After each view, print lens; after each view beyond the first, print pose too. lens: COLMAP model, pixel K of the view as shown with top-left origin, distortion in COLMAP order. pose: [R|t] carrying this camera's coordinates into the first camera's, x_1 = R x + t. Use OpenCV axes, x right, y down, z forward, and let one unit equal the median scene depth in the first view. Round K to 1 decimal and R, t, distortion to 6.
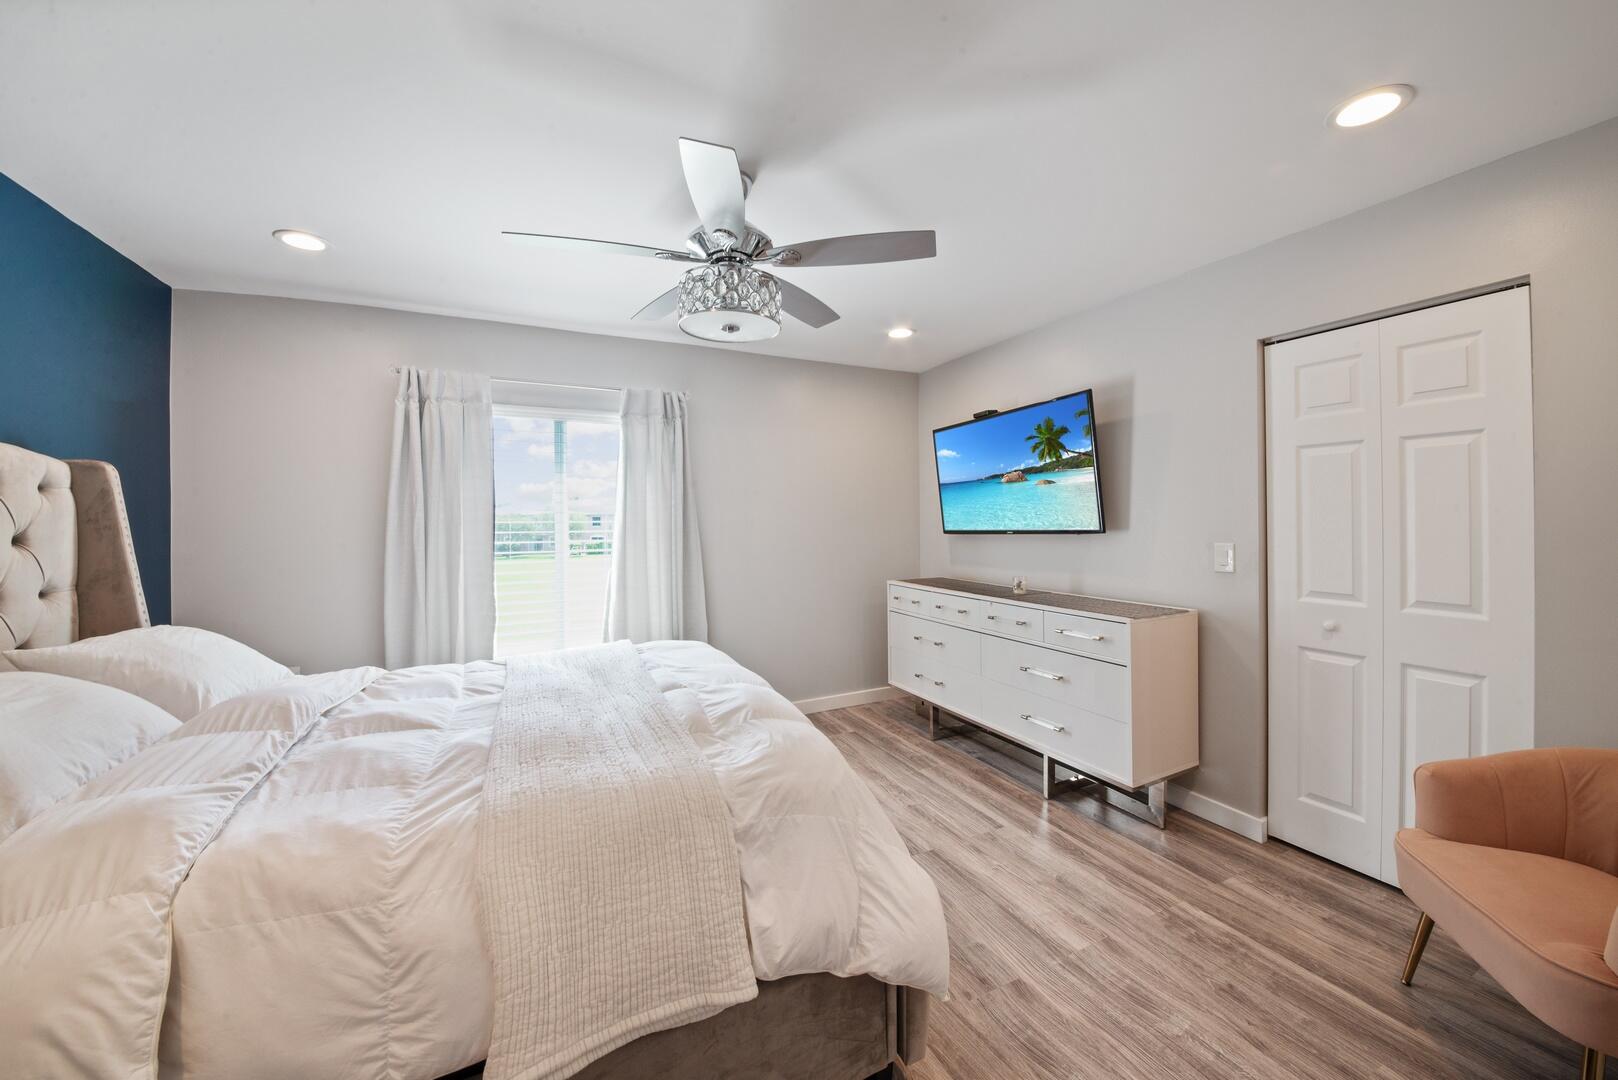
lens RADIAL K [[574.8, 0, 804.7], [0, 574.8, 528.4], [0, 0, 1]] dist [-0.023155, 0.000194]
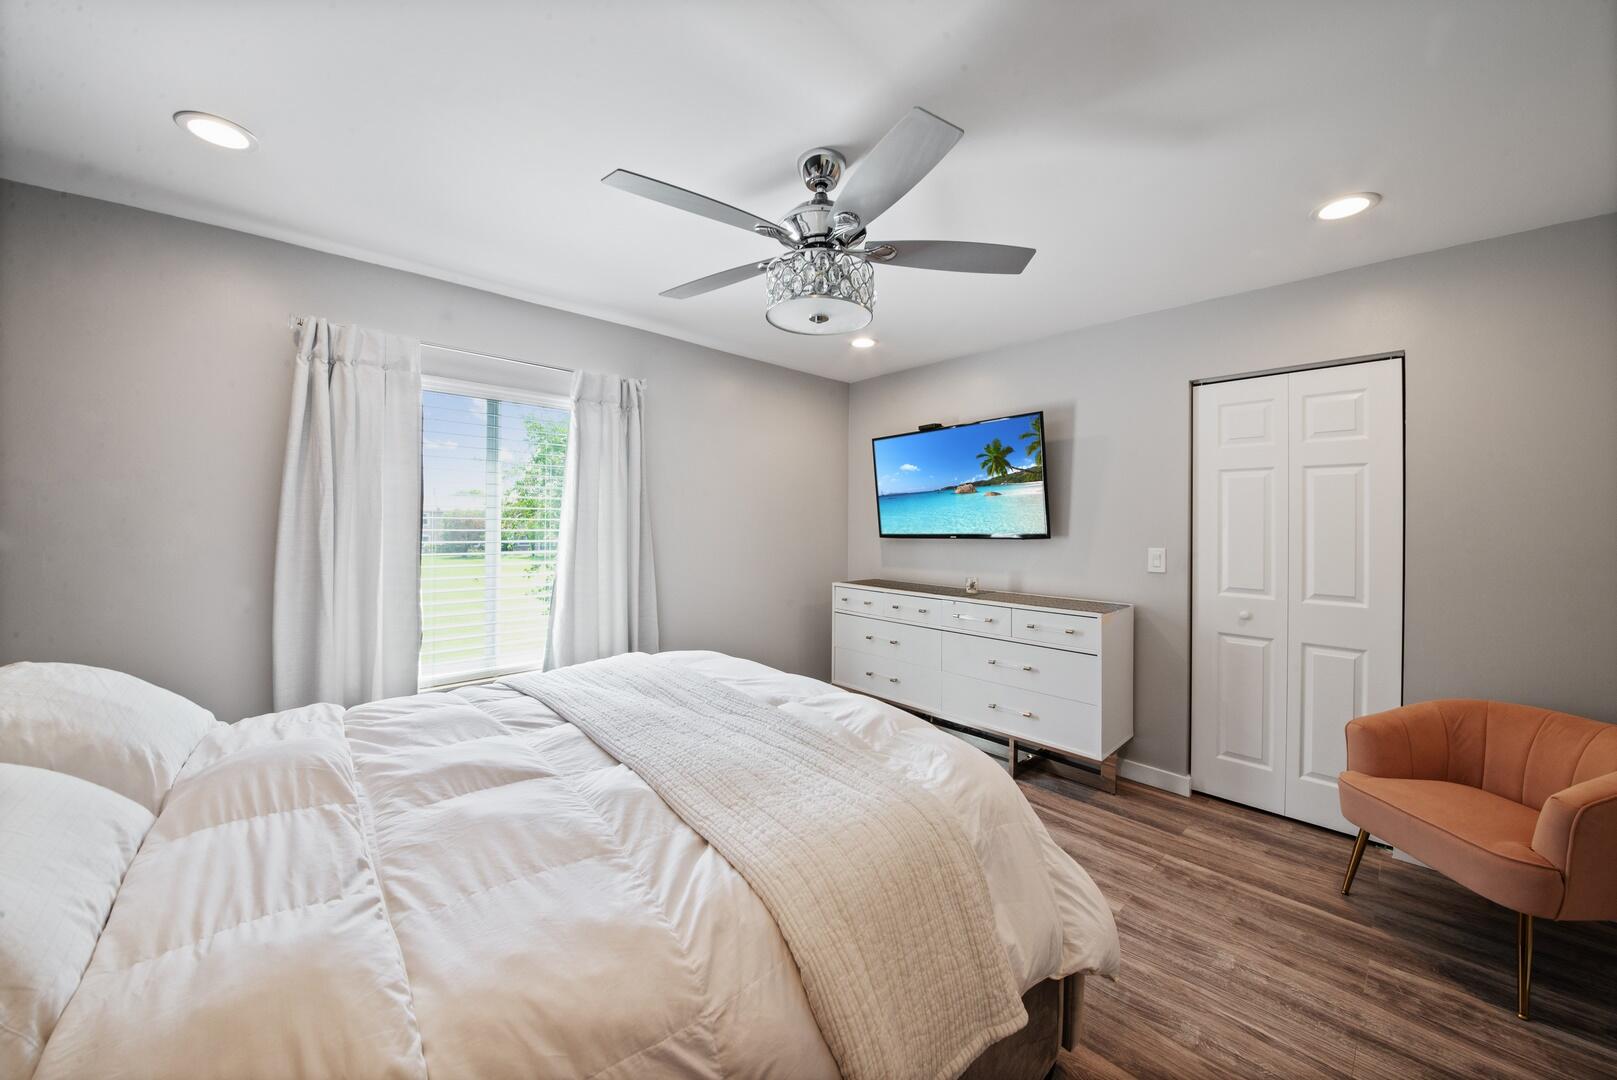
lens RADIAL K [[561.3, 0, 805.3], [0, 561.3, 528.7], [0, 0, 1]] dist [-0.021310, -0.000199]
pose [[0.959042, 0.016194, 0.282800, -0.366439], [-0.014811, 0.999866, -0.007029, 0.005312], [-0.282876, 0.002552, 0.959153, 0.106603]]
